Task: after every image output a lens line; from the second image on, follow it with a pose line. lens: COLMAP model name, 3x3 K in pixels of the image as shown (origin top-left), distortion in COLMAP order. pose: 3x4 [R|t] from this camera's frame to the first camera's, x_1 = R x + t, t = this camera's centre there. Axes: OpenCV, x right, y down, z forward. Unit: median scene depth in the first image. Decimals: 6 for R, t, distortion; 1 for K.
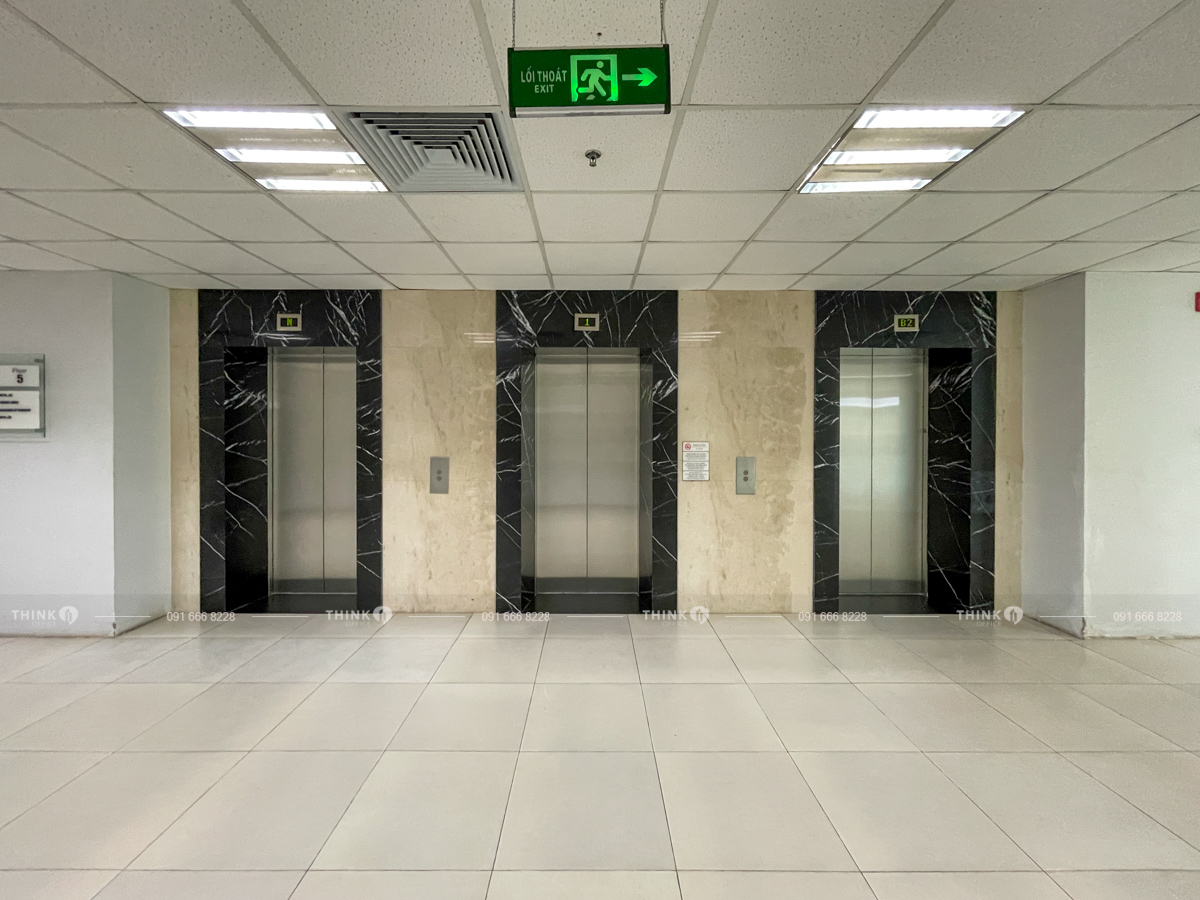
lens RADIAL K [[471.4, 0, 603.0], [0, 471.4, 435.3], [0, 0, 1]] dist [-0.008003, -0.000216]
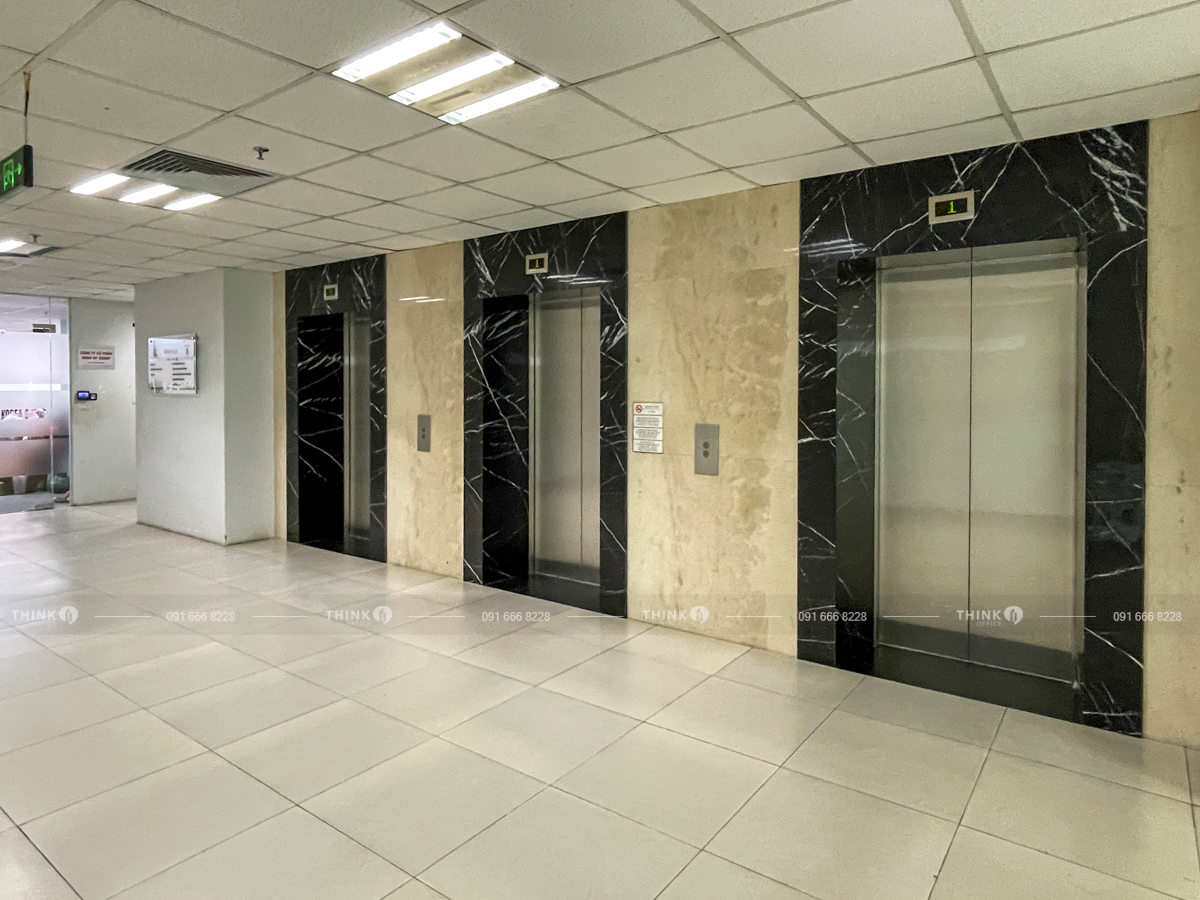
lens RADIAL K [[713.1, 0, 597.7], [0, 713.1, 401.2], [0, 0, 1]] dist [-0.008461, -0.002624]
pose [[0.807199, 0.009377, -0.590205, 0.823079], [-0.004788, 0.999945, 0.009338, 0.001156], [0.590260, -0.004712, 0.807199, 0.001725]]
